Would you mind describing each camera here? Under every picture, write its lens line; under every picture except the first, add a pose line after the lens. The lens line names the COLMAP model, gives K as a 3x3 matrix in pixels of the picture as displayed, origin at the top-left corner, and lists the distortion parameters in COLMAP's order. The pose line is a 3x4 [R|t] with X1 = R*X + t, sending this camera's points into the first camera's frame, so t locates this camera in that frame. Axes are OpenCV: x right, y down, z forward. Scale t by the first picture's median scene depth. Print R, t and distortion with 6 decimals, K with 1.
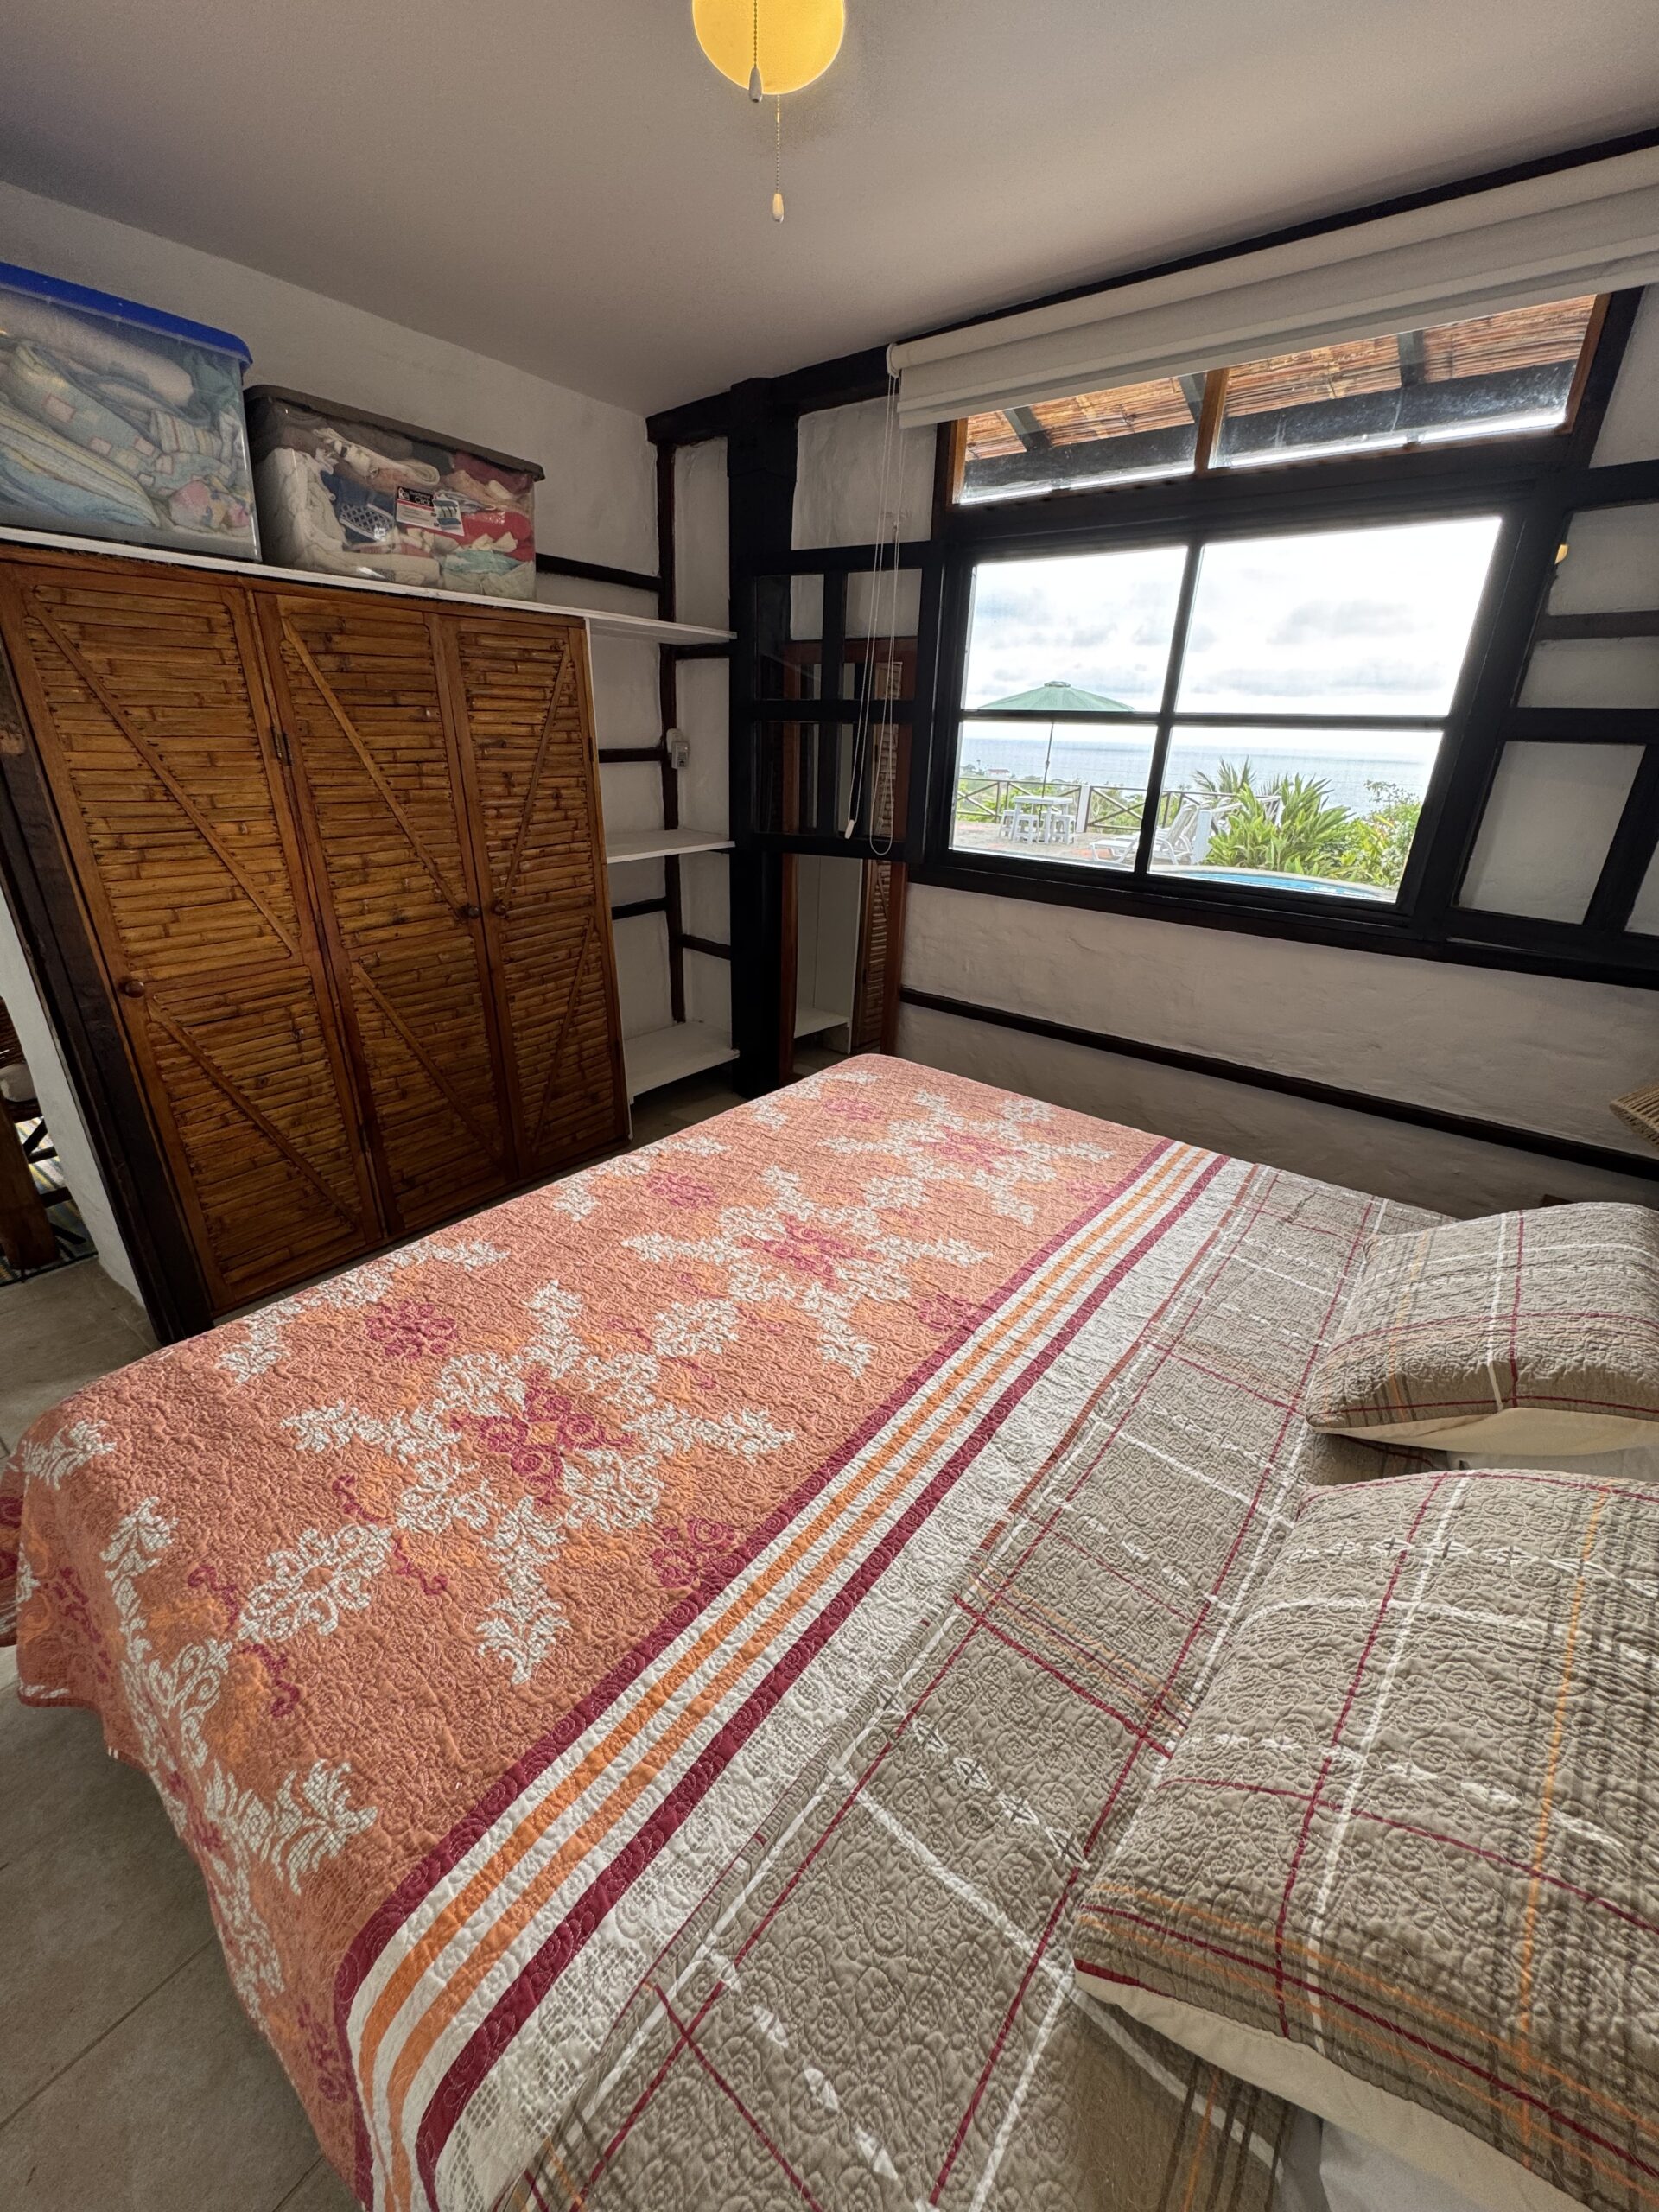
lens RADIAL K [[881.1, 0, 822.9], [0, 881.1, 1111.9], [0, 0, 1]] dist [-0.004237, 0.000657]
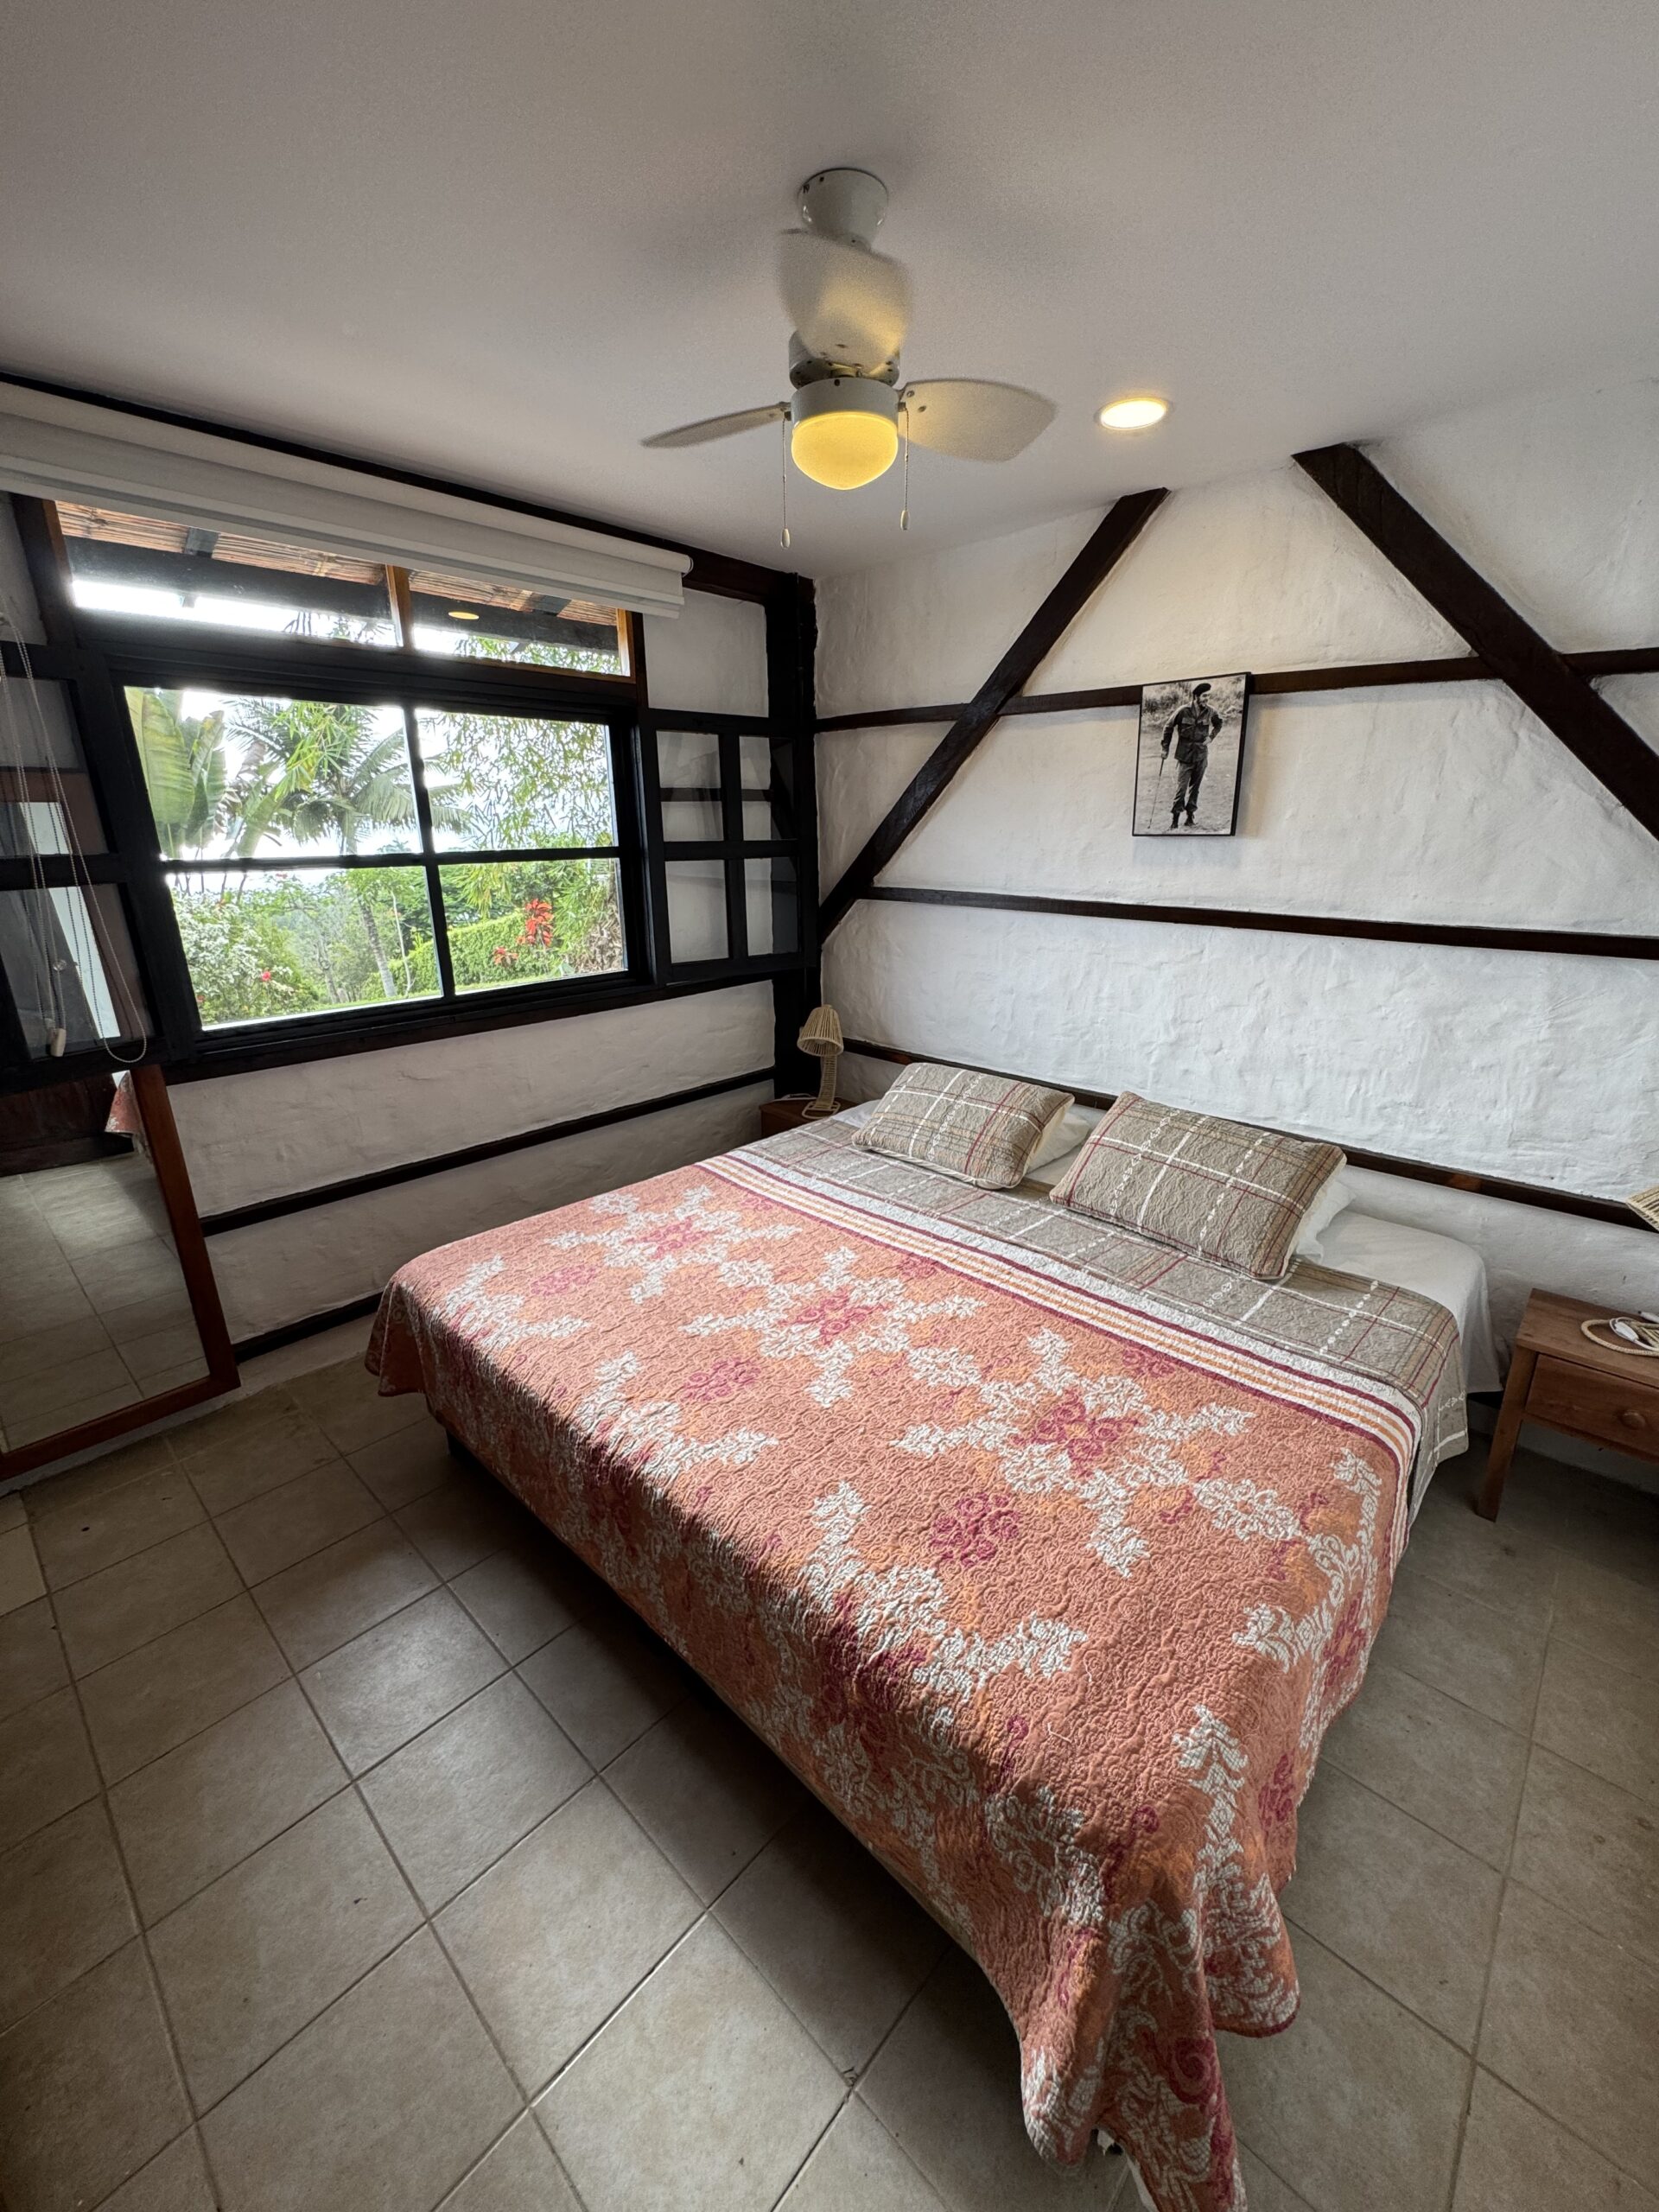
lens RADIAL K [[881.1, 0, 839.7], [0, 881.1, 1117.5], [0, 0, 1]] dist [-0.004237, 0.000657]
pose [[0.080666, -0.347569, 0.934178, -1.042694], [0.402014, 0.868965, 0.288592, -0.421344], [-0.912073, 0.352273, 0.209823, 0.641563]]
